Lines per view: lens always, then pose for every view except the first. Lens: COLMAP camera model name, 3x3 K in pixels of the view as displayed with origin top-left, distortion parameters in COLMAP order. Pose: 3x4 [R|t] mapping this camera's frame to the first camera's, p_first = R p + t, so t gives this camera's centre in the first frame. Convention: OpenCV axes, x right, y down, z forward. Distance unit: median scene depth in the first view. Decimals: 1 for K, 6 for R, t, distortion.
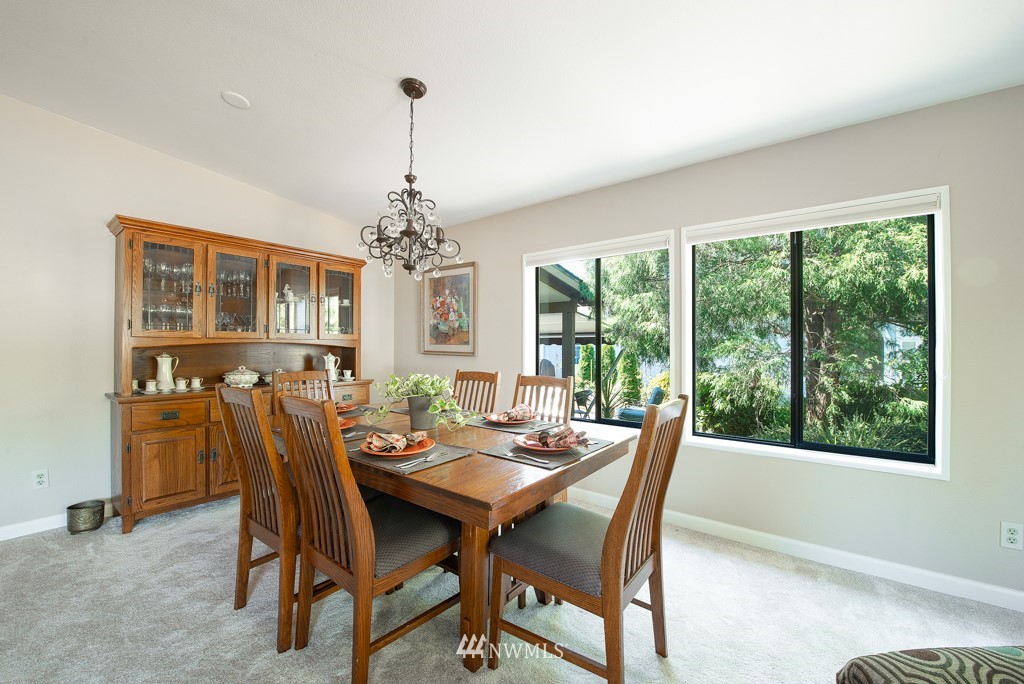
lens RADIAL K [[401.1, 0, 512.6], [0, 401.1, 345.8], [0, 0, 1]] dist [-0.003345, 0.000093]
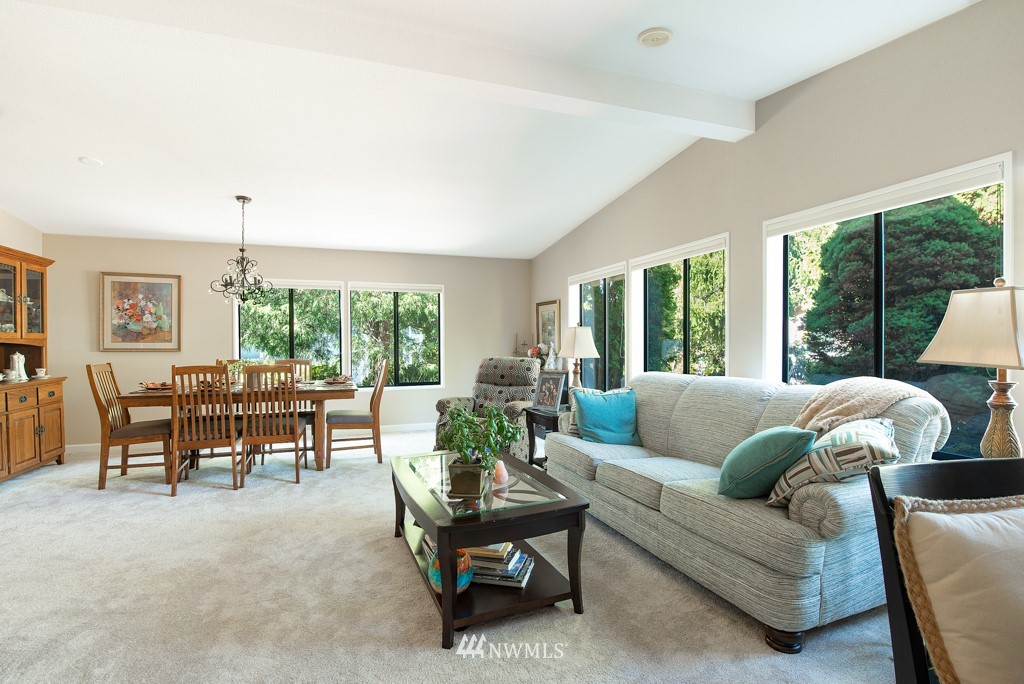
lens RADIAL K [[472.4, 0, 508.8], [0, 472.4, 343.4], [0, 0, 1]] dist [-0.005501, -0.001712]
pose [[0.550458, -0.010929, 0.834791, -0.792882], [0.006260, 0.999940, 0.008964, -0.007146], [-0.834840, 0.000292, 0.550493, -0.670707]]
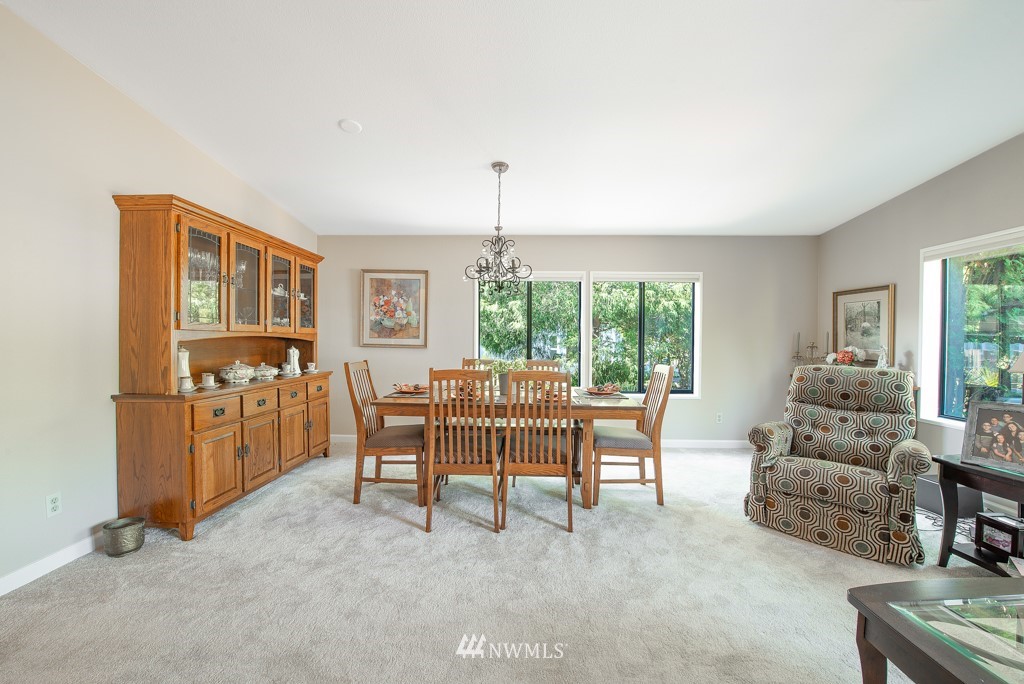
lens RADIAL K [[401.1, 0, 512.6], [0, 401.1, 345.8], [0, 0, 1]] dist [-0.003345, 0.000093]
pose [[0.811870, -0.005023, 0.583816, -0.627221], [-0.006305, 0.999829, 0.017370, -0.005209], [-0.583804, -0.017784, 0.811700, -0.136439]]
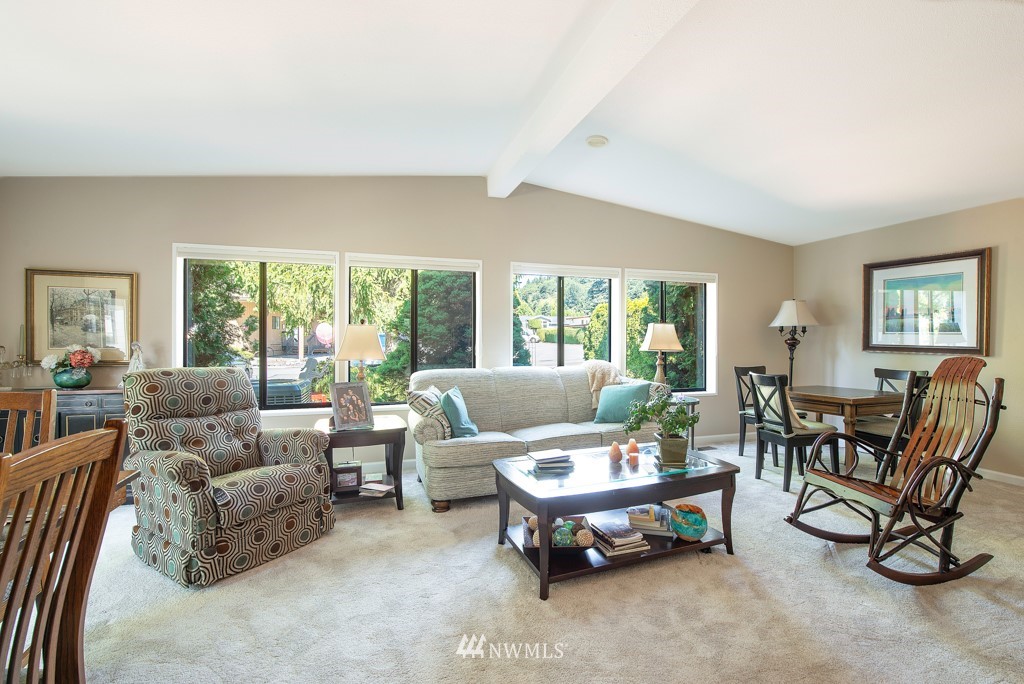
lens RADIAL K [[447.2, 0, 507.3], [0, 447.2, 346.5], [0, 0, 1]] dist [0.001779, 0.000311]
pose [[-0.808510, -0.005992, 0.588452, -0.509382], [-0.002109, 0.999971, 0.007284, 0.003957], [-0.588479, 0.004648, -0.808499, 0.442972]]
